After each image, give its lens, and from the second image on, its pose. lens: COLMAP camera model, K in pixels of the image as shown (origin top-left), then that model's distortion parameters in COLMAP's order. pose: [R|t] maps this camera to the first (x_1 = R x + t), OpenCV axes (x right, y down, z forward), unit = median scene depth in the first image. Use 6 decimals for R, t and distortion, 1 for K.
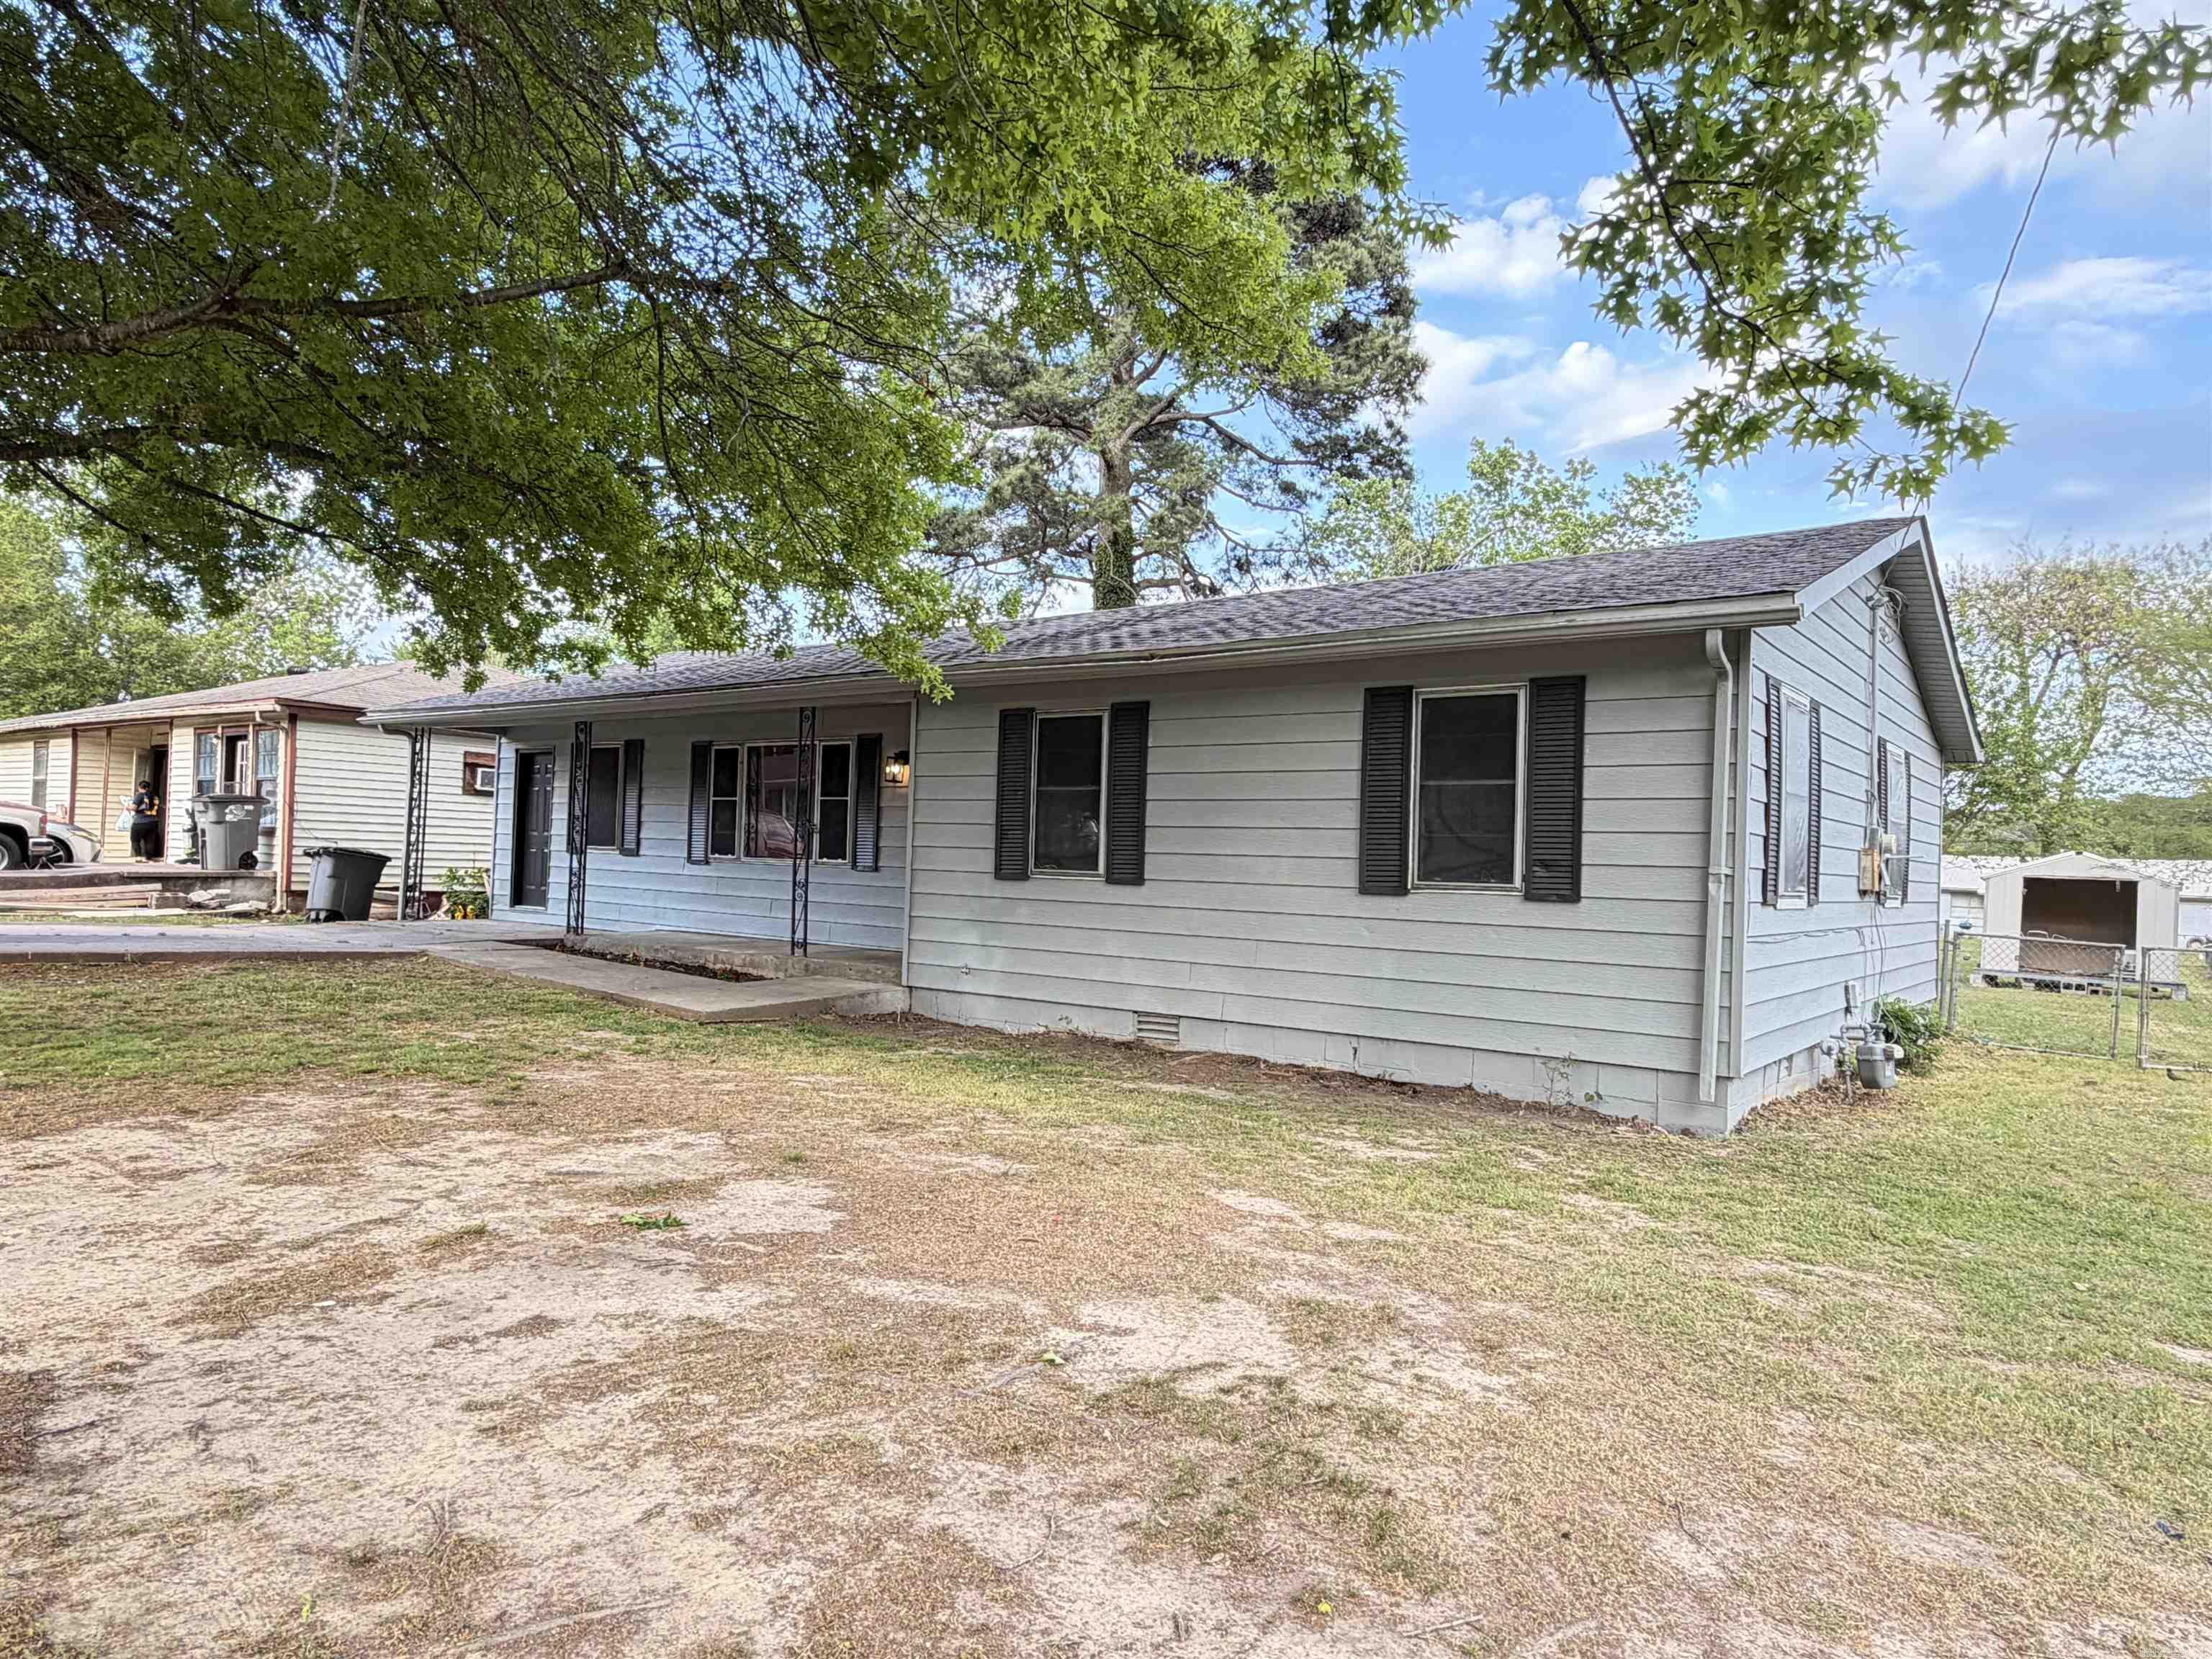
lens RADIAL K [[1415.8, 0, 1100.0], [0, 1415.8, 822.7], [0, 0, 1]] dist [0.002016, 0.000582]
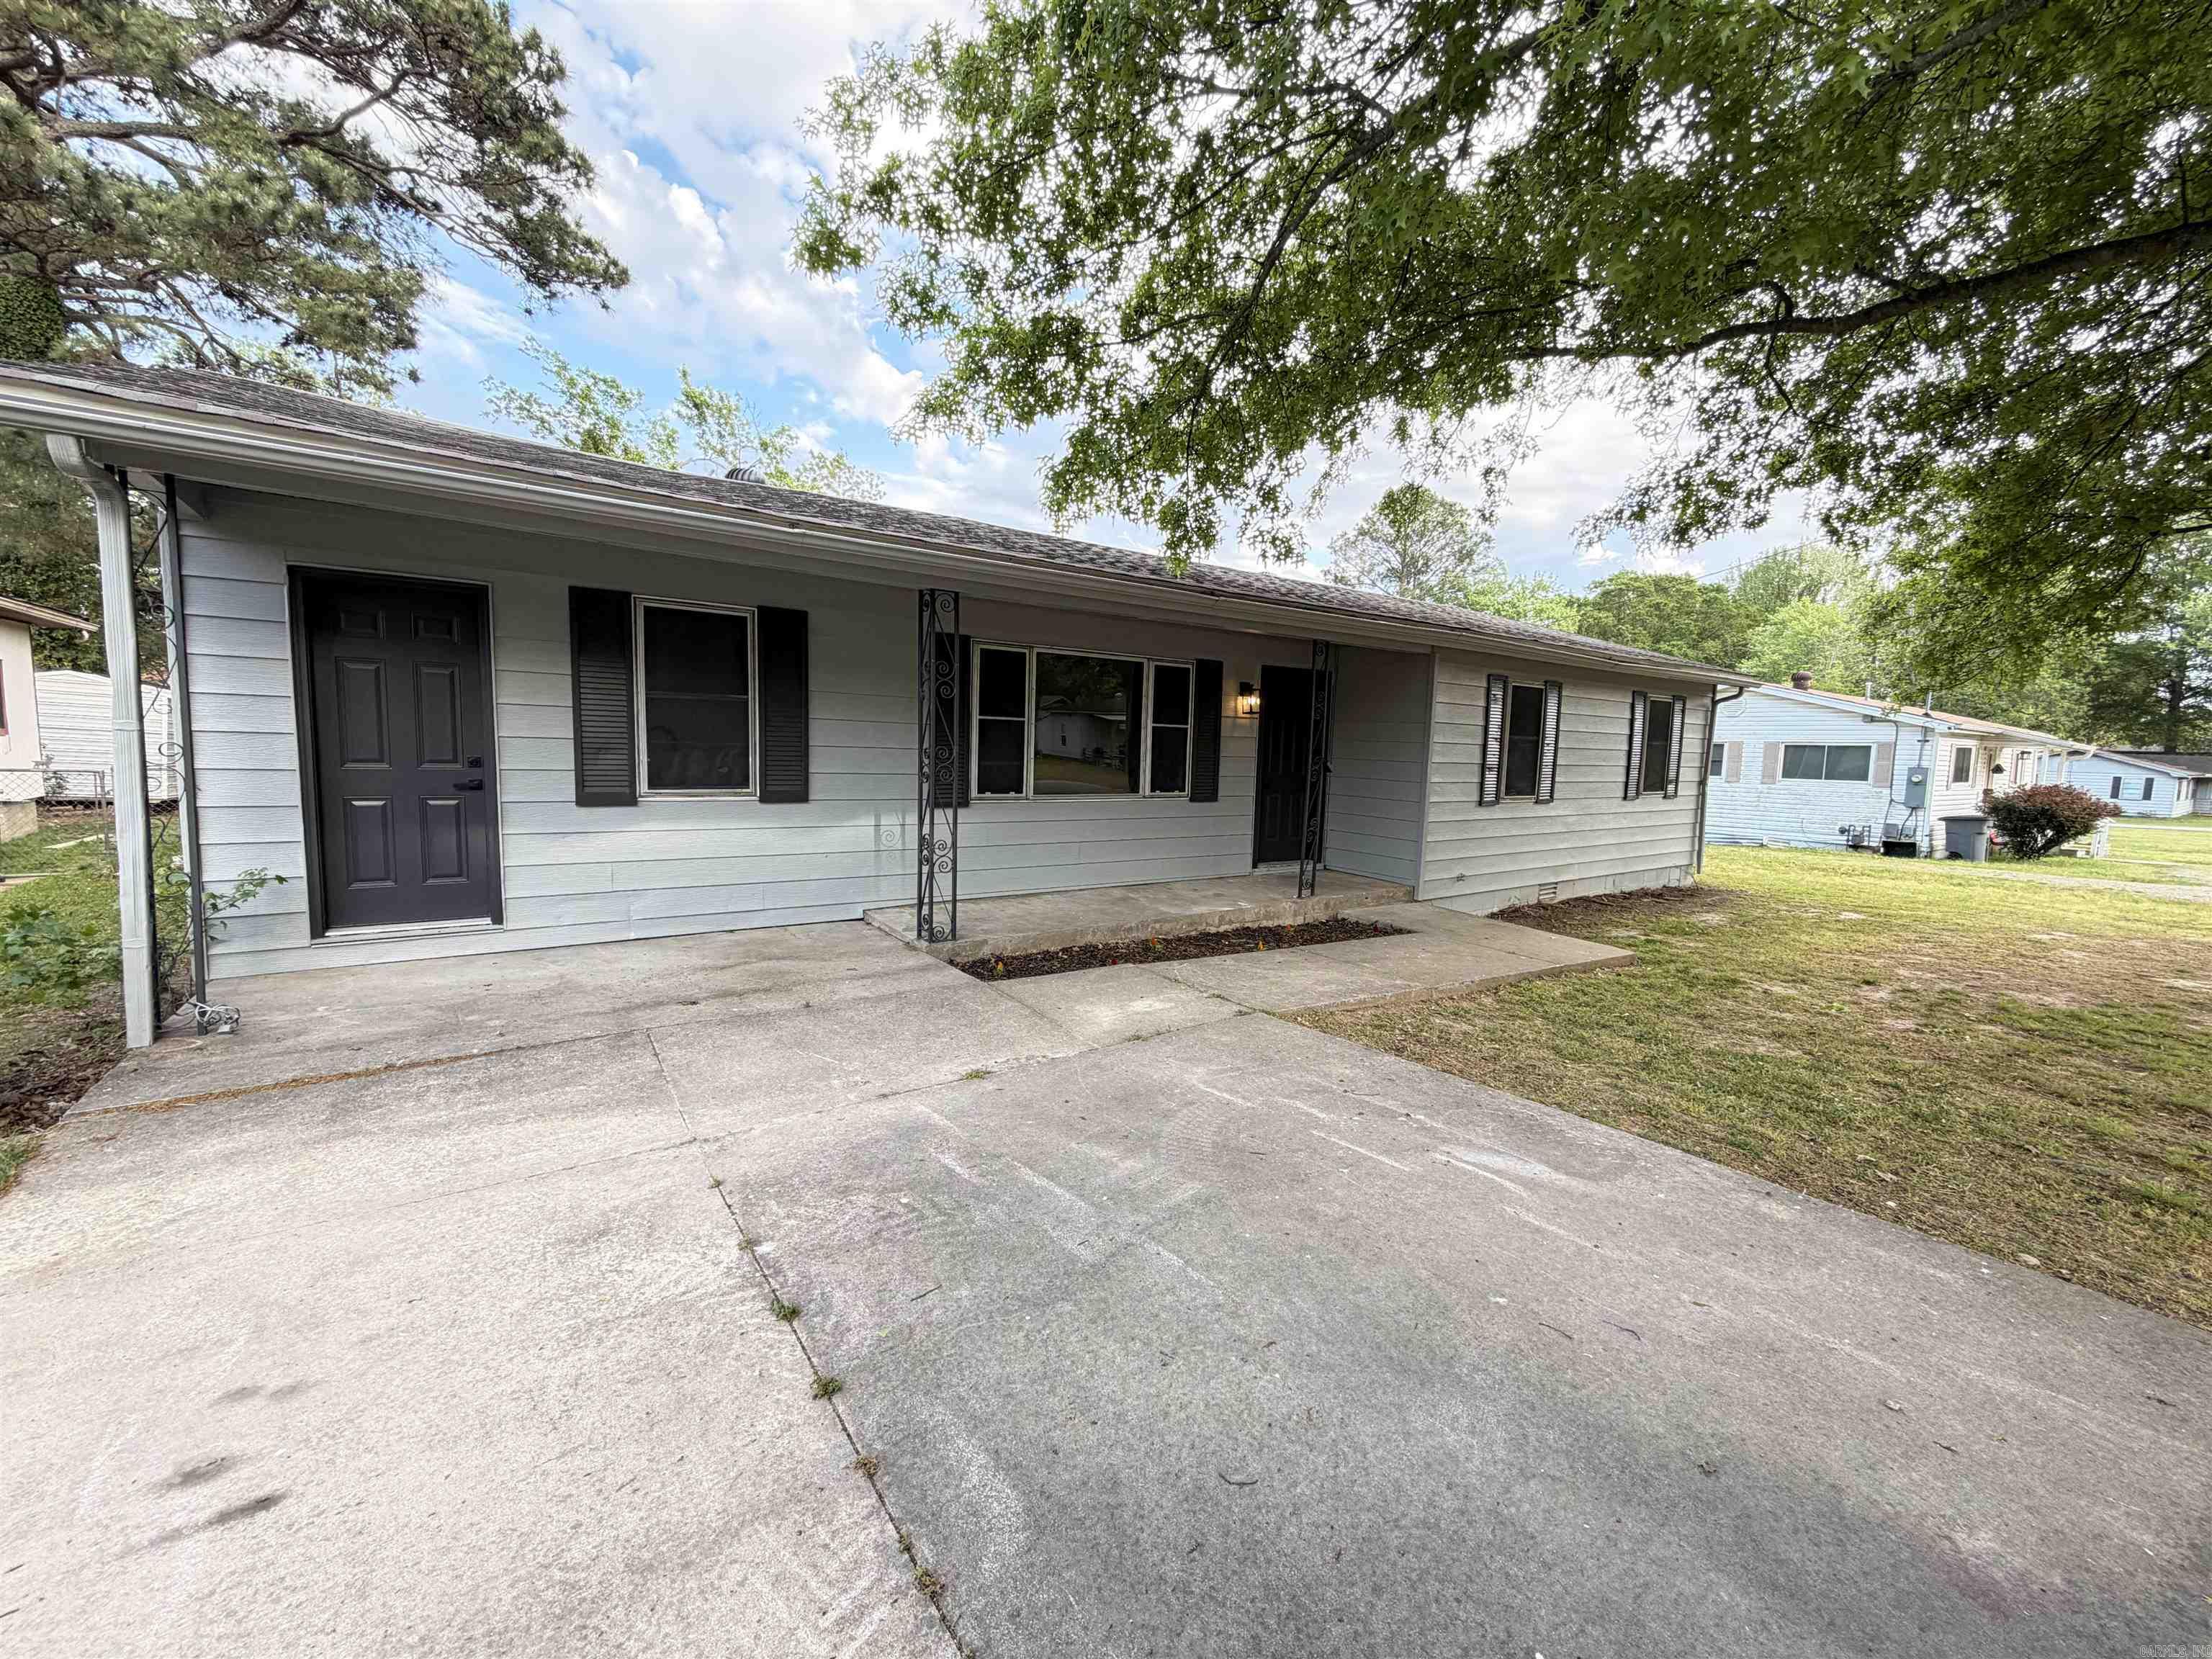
lens RADIAL K [[860.1, 0, 1096.9], [0, 860.1, 831.3], [0, 0, 1]] dist [-0.001144, -0.000081]
pose [[0.300819, -0.114376, 0.946798, -0.836993], [-0.040119, 0.990386, 0.132388, -0.024593], [-0.952837, -0.077810, 0.293339, 0.990913]]
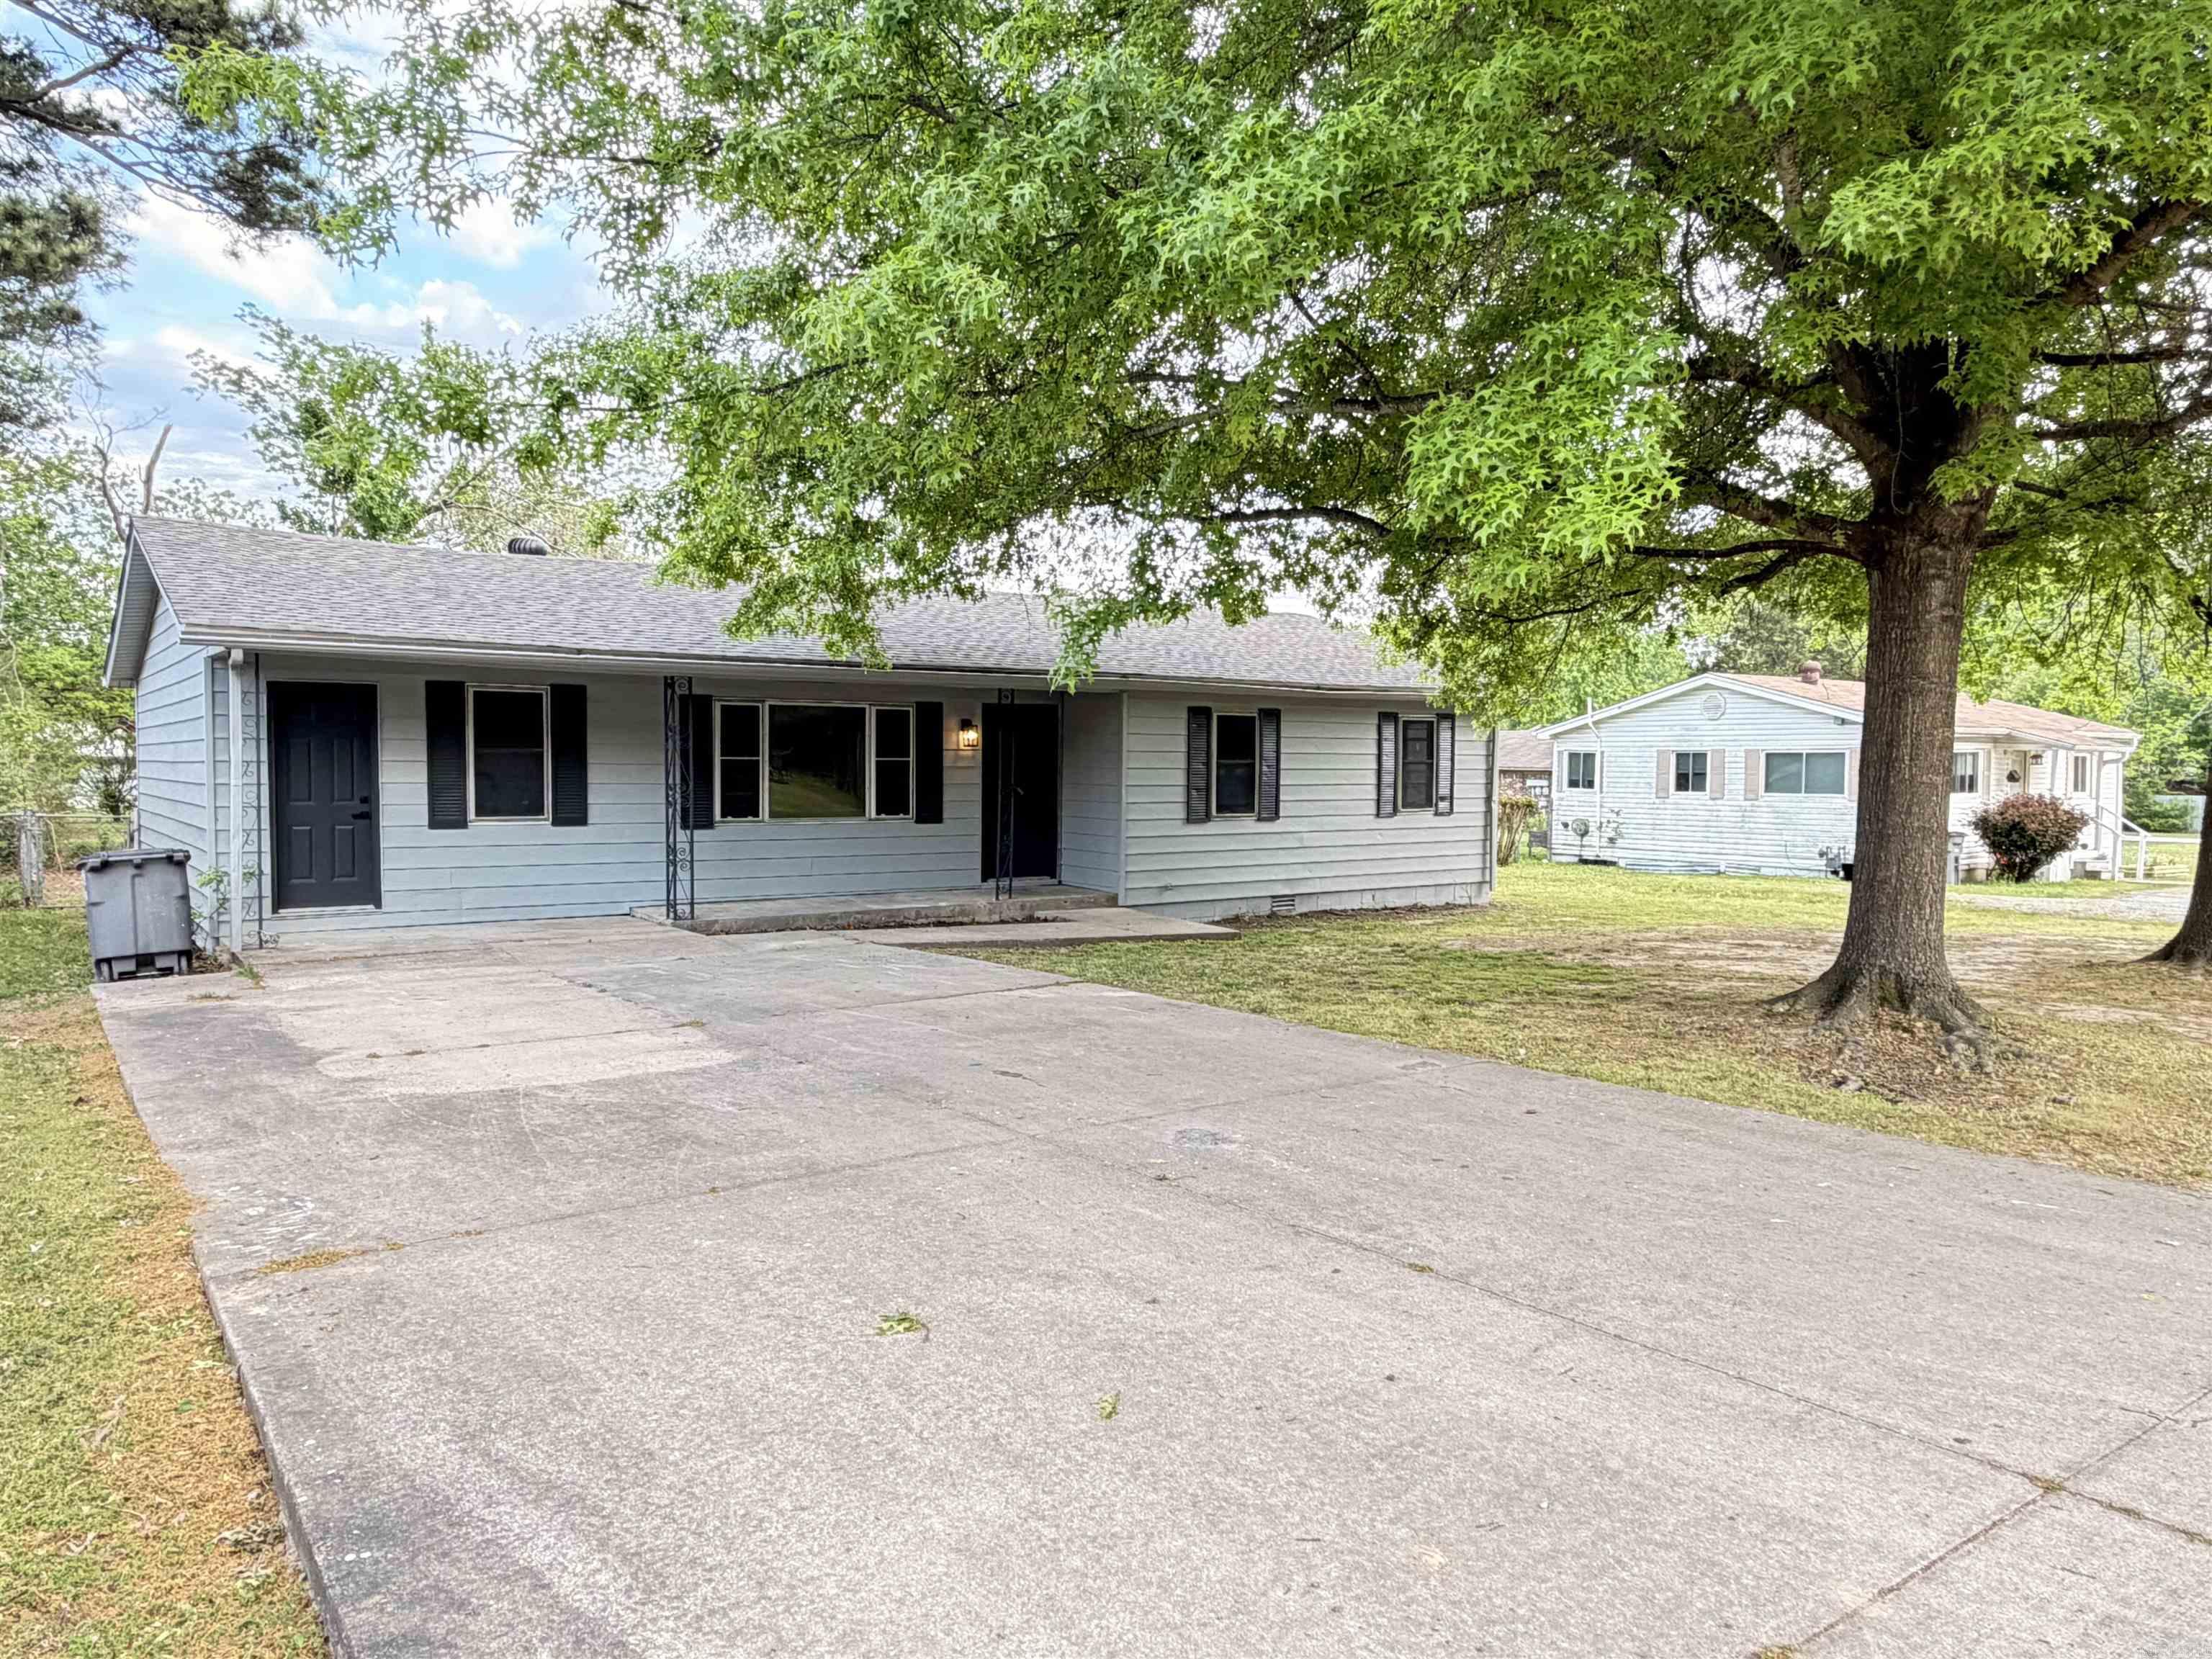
lens RADIAL K [[1494.7, 0, 1110.1], [0, 1494.7, 830.0], [0, 0, 1]] dist [0.003855, 0.003982]
pose [[0.274293, -0.070870, 0.959031, -1.416478], [-0.022253, 0.996546, 0.080007, -0.067048], [-0.961389, -0.043286, 0.271769, 0.590818]]
